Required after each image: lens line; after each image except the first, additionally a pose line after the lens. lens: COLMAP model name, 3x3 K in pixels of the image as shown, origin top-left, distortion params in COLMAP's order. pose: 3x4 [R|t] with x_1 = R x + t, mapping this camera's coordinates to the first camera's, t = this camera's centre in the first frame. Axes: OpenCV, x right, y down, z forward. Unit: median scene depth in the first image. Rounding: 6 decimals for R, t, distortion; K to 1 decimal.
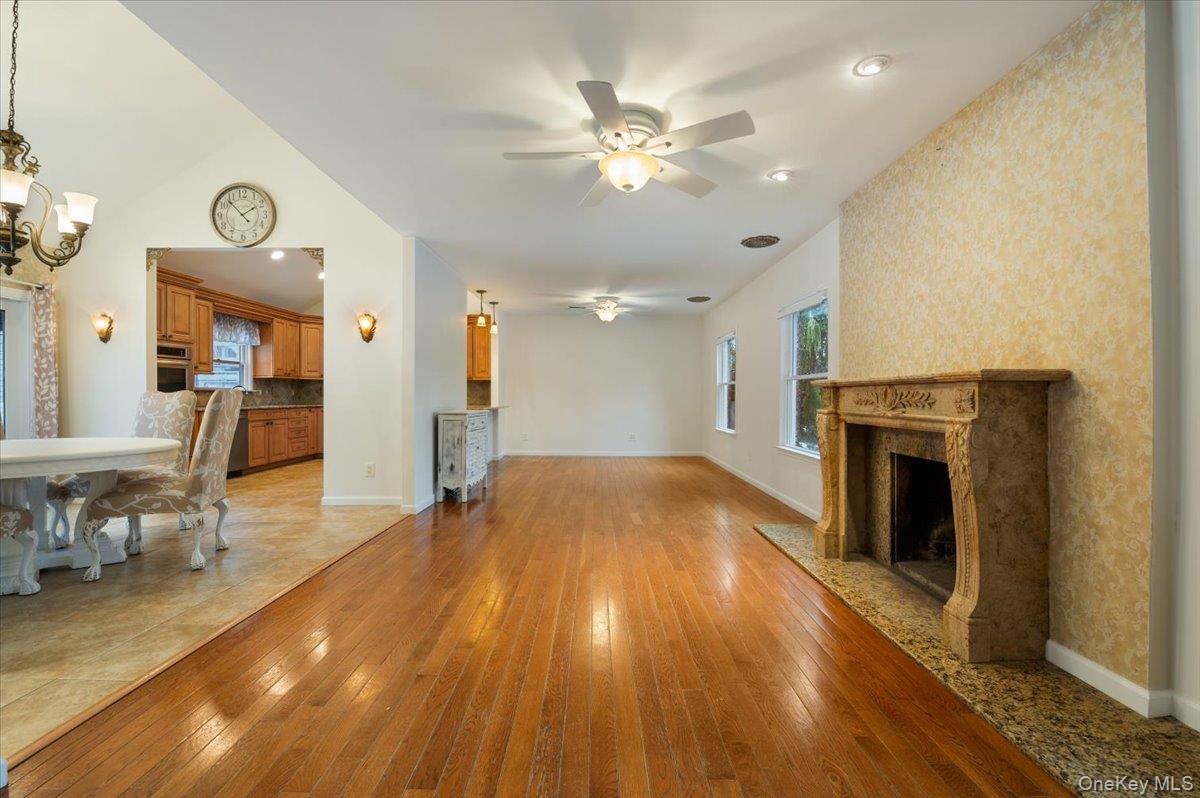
lens RADIAL K [[522.1, 0, 601.9], [0, 522.1, 399.3], [0, 0, 1]] dist [-0.002345, -0.009826]
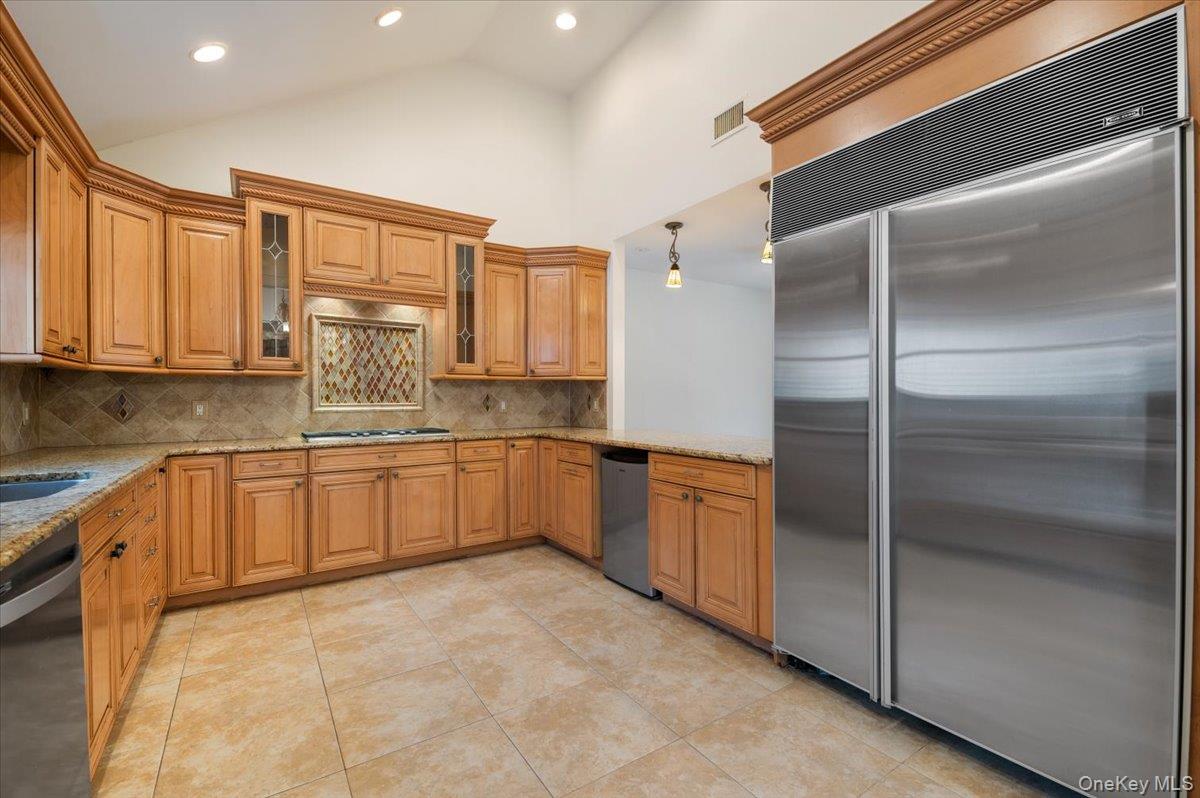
lens RADIAL K [[519.4, 0, 602.8], [0, 519.4, 400.1], [0, 0, 1]] dist [0.027849, -0.015776]
pose [[0.836727, -0.009835, 0.547532, -1.247539], [0.010583, 0.999942, 0.001788, -0.045474], [-0.547518, 0.004298, 0.836783, 1.443589]]
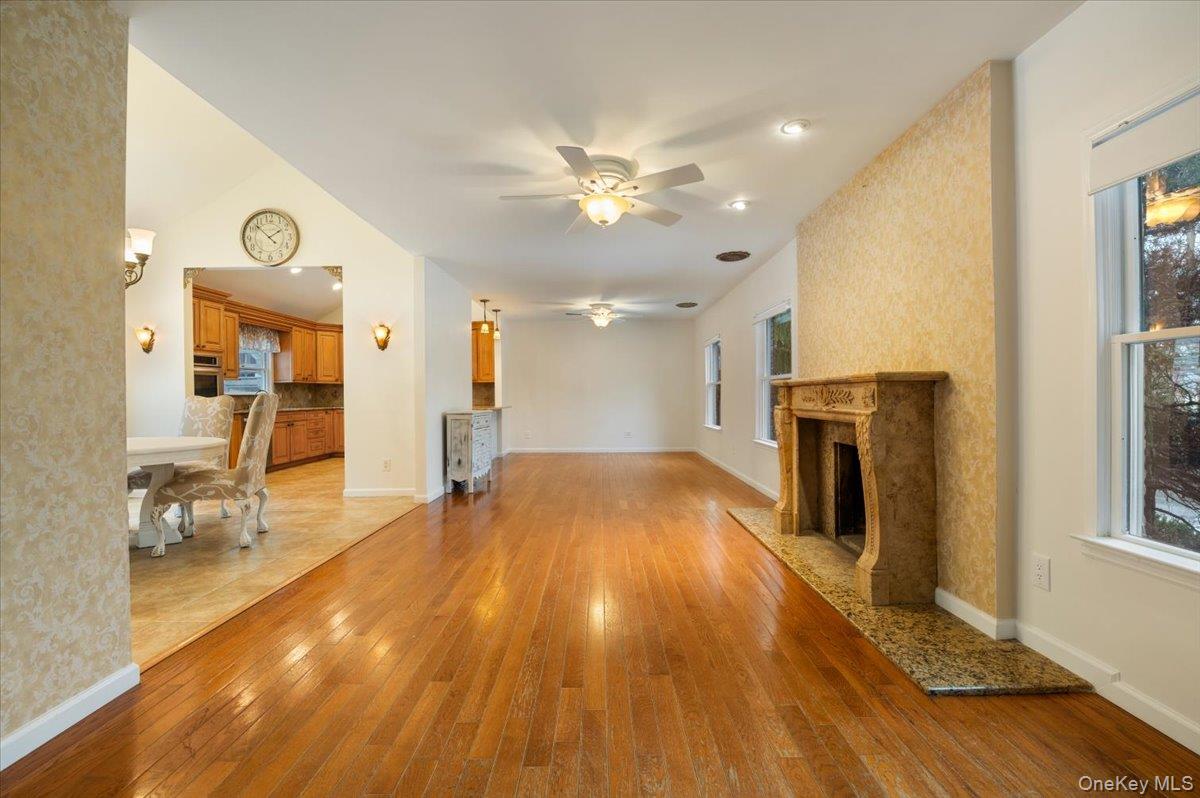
lens RADIAL K [[518.9, 0, 603.5], [0, 518.9, 400.8], [0, 0, 1]] dist [0.000015, -0.012200]
pose [[0.999921, -0.010774, -0.006524, 0.042199], [0.010794, 0.999937, 0.003042, 0.000628], [0.006491, -0.003113, 0.999974, -0.155272]]
